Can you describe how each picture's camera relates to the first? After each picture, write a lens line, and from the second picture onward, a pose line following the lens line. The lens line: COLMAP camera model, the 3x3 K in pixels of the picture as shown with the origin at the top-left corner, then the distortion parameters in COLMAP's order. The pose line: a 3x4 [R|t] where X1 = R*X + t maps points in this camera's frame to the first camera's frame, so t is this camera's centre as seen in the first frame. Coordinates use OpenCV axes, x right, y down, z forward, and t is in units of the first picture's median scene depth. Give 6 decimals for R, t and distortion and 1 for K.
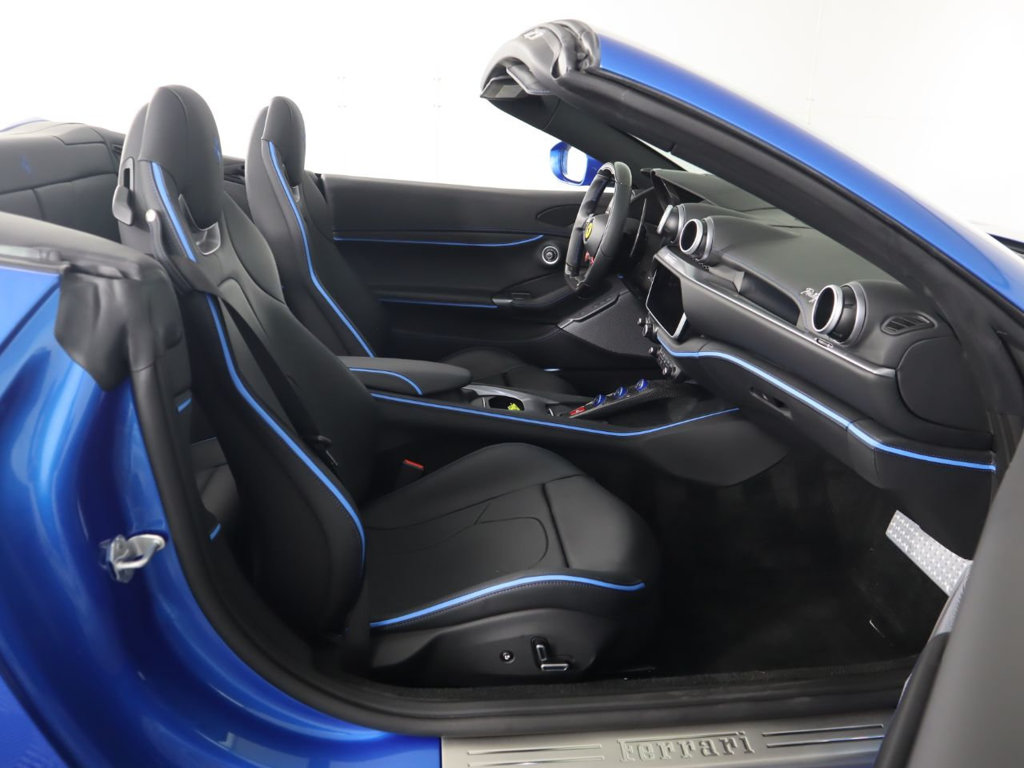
lens RADIAL K [[811.3, 0, 512.6], [0, 811.3, 380.2], [0, 0, 1]] dist [-0.127045, 0.080999]
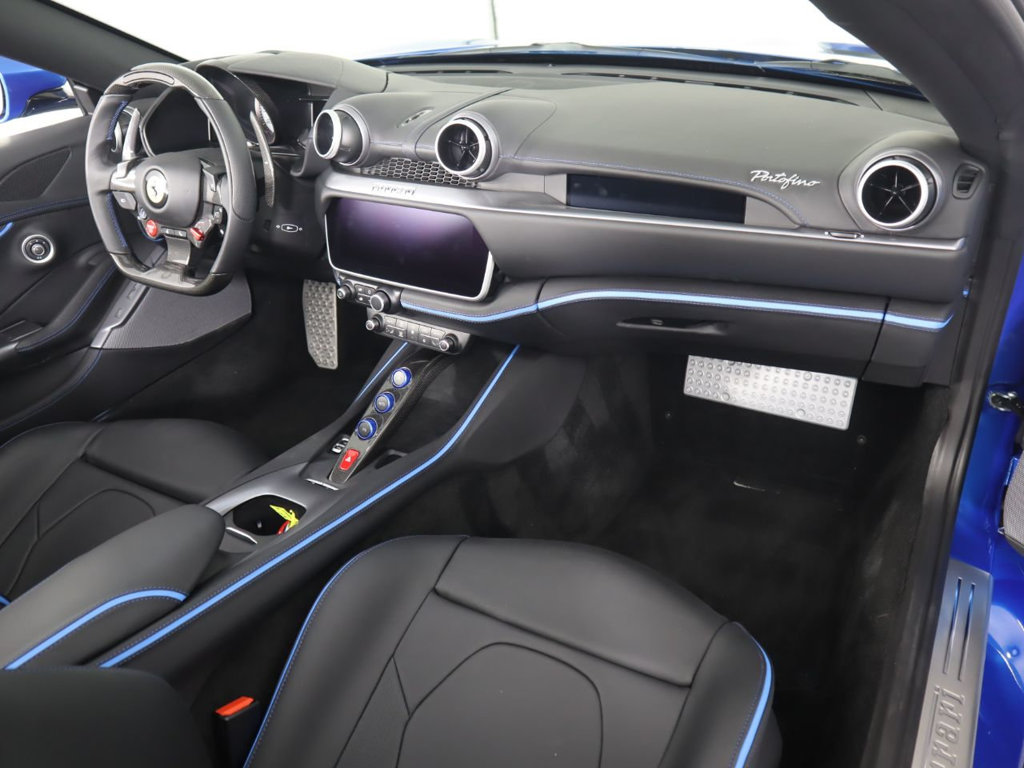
lens RADIAL K [[811.3, 0, 514.3], [0, 811.3, 378.4], [0, 0, 1]] dist [-0.127045, 0.080999]
pose [[0.583755, -0.475883, 0.657849, -0.254389], [0.346521, 0.878756, 0.328194, -0.198560], [-0.734270, 0.036374, 0.677882, 0.495985]]
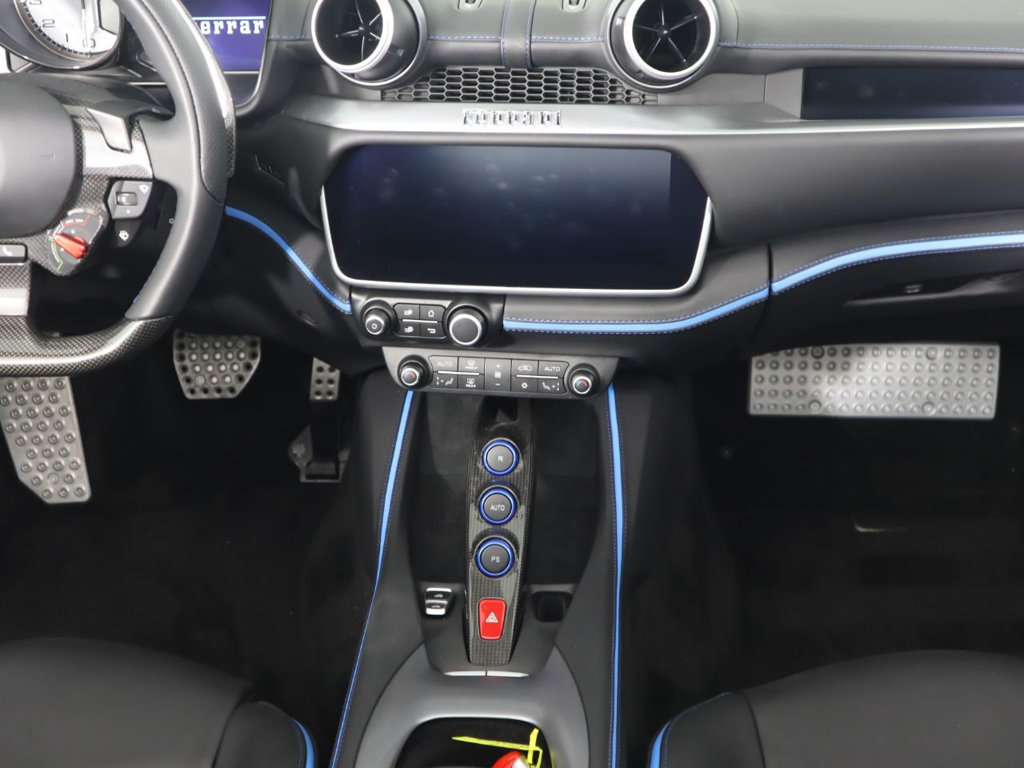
lens RADIAL K [[1242.8, 0, 514.5], [0, 1242.8, 378.2], [0, 0, 1]] dist [0.000160, 0.000000]
pose [[0.148194, -0.500709, 0.852836, -0.349753], [0.334969, 0.836799, 0.433087, -0.299104], [-0.930502, 0.221492, 0.291730, 0.868638]]
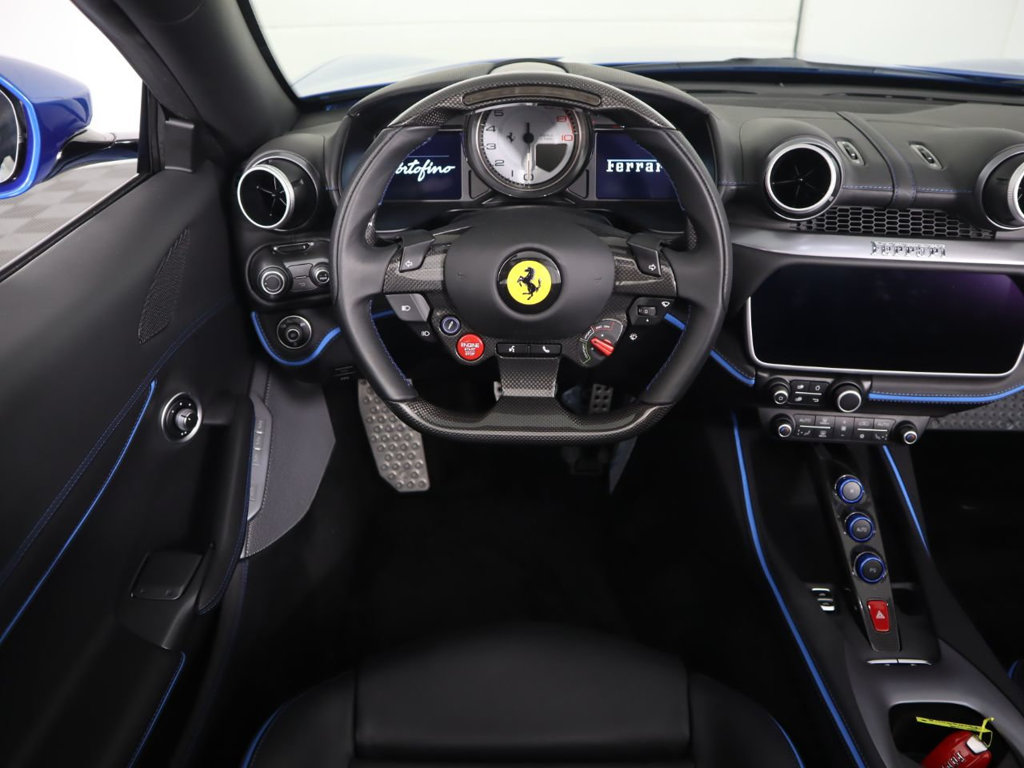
lens RADIAL K [[804.9, 0, 503.5], [0, 804.9, 377.7], [0, 0, 1]] dist [-0.102980, 0.038491]
pose [[0.134337, -0.528283, 0.838374, -0.284165], [0.326148, 0.822476, 0.466005, -0.393688], [-0.935725, 0.210832, 0.282788, 1.123343]]
